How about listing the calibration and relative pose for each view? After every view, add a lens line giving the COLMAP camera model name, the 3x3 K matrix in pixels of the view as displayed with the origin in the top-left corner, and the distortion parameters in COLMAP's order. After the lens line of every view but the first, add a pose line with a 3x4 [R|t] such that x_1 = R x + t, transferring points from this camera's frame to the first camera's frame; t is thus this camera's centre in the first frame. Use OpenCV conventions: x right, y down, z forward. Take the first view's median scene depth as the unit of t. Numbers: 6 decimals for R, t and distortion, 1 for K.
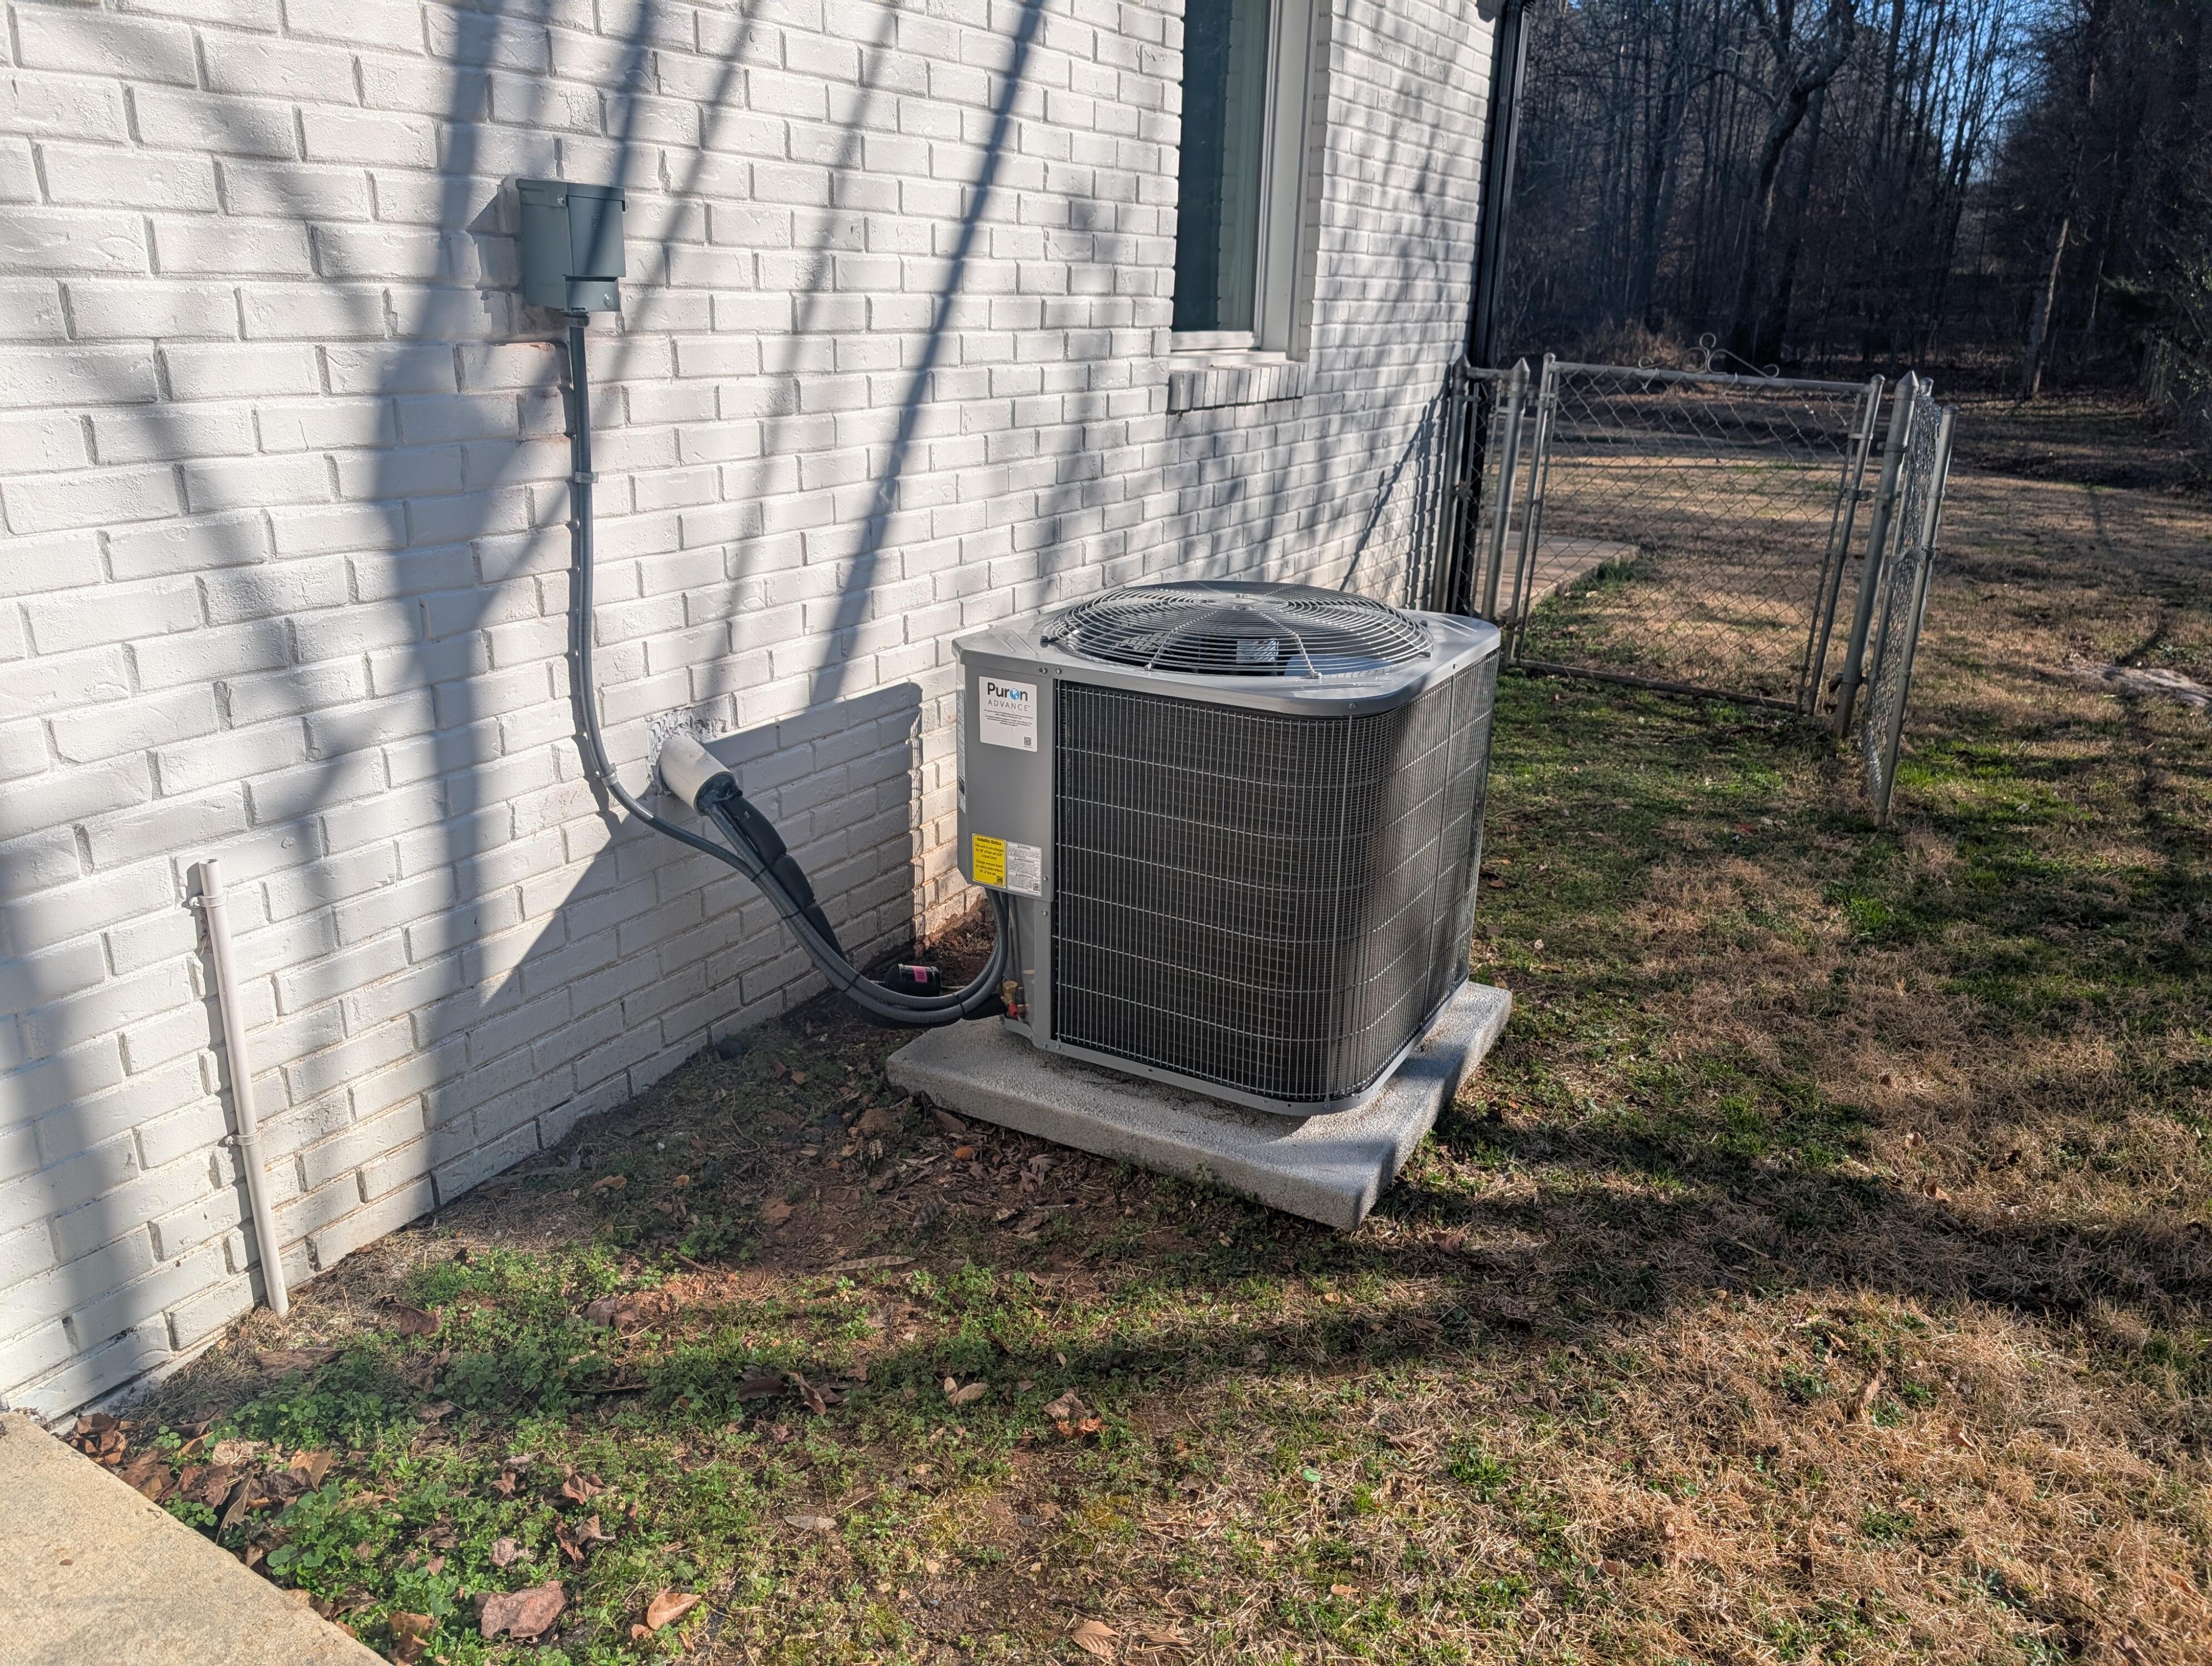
lens RADIAL K [[1601.0, 0, 1106.0], [0, 1601.0, 833.0], [0, 0, 1]] dist [0.011298, 0.001264]
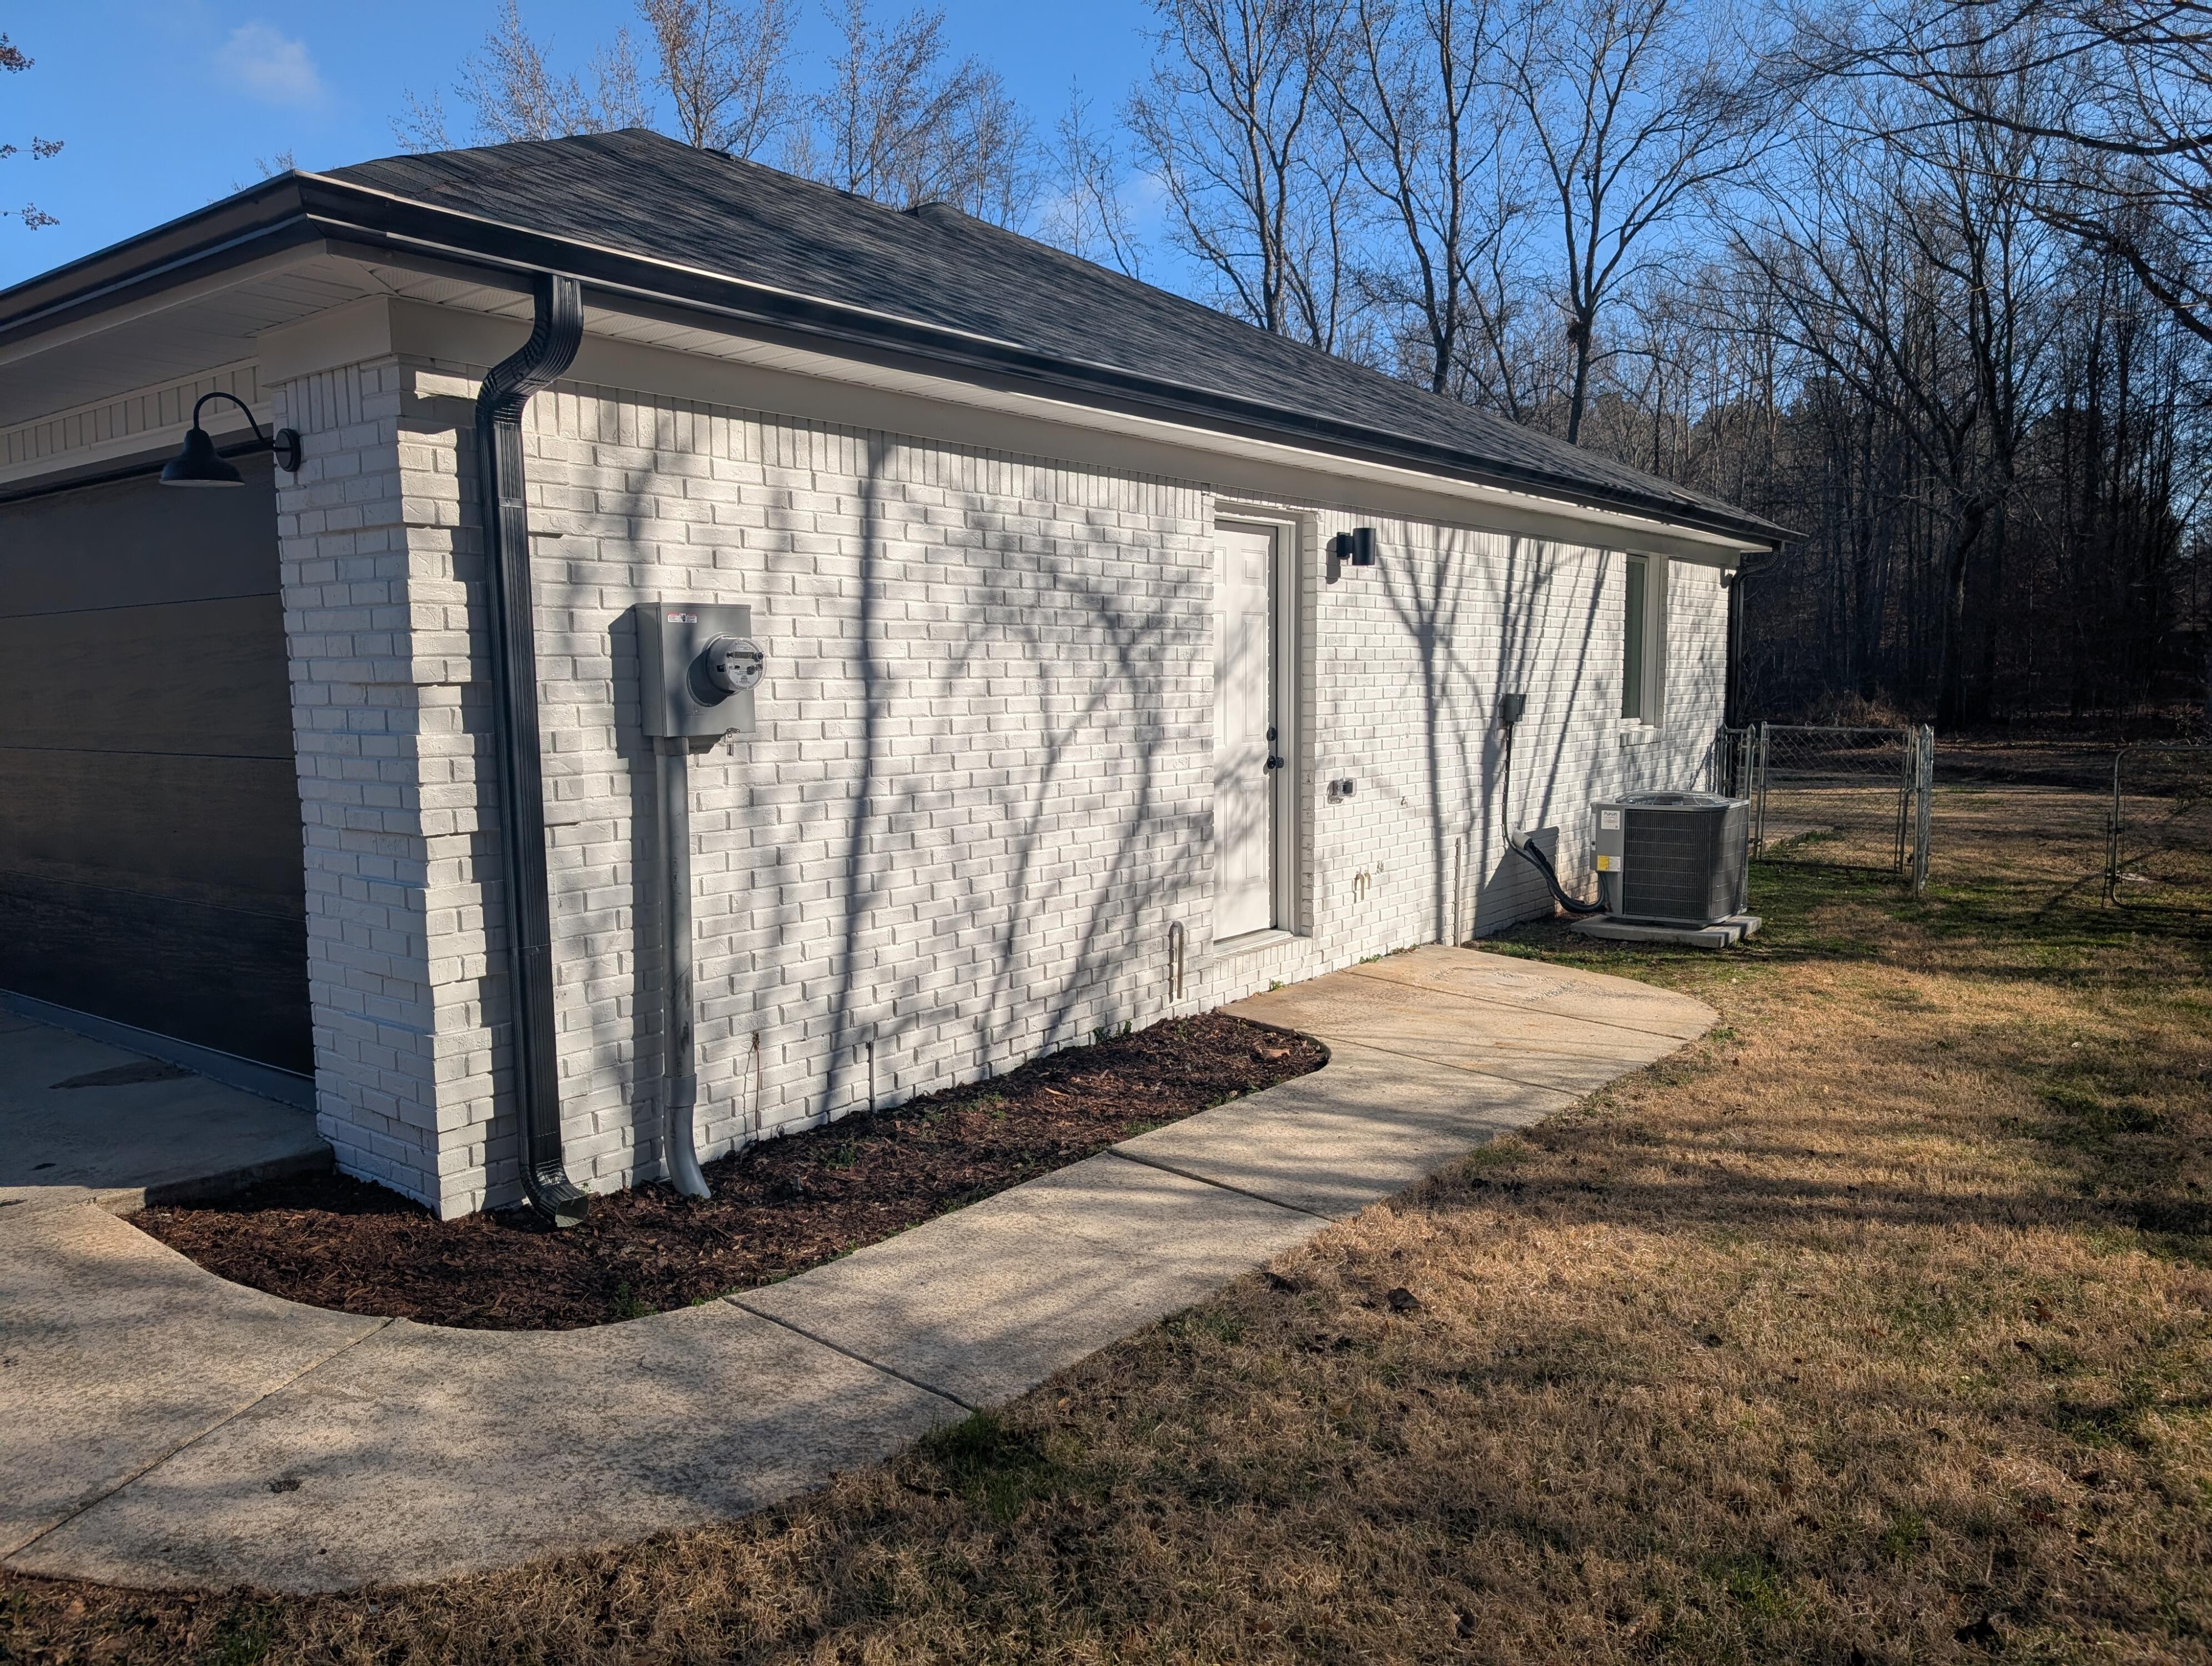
lens RADIAL K [[1572.6, 0, 1100.0], [0, 1572.6, 872.5], [0, 0, 1]] dist [0.009754, 0.002091]
pose [[0.987934, -0.019390, -0.153656, -0.464061], [-0.012167, 0.979348, -0.201817, 0.549733], [0.154396, 0.201252, 0.967295, -1.862117]]
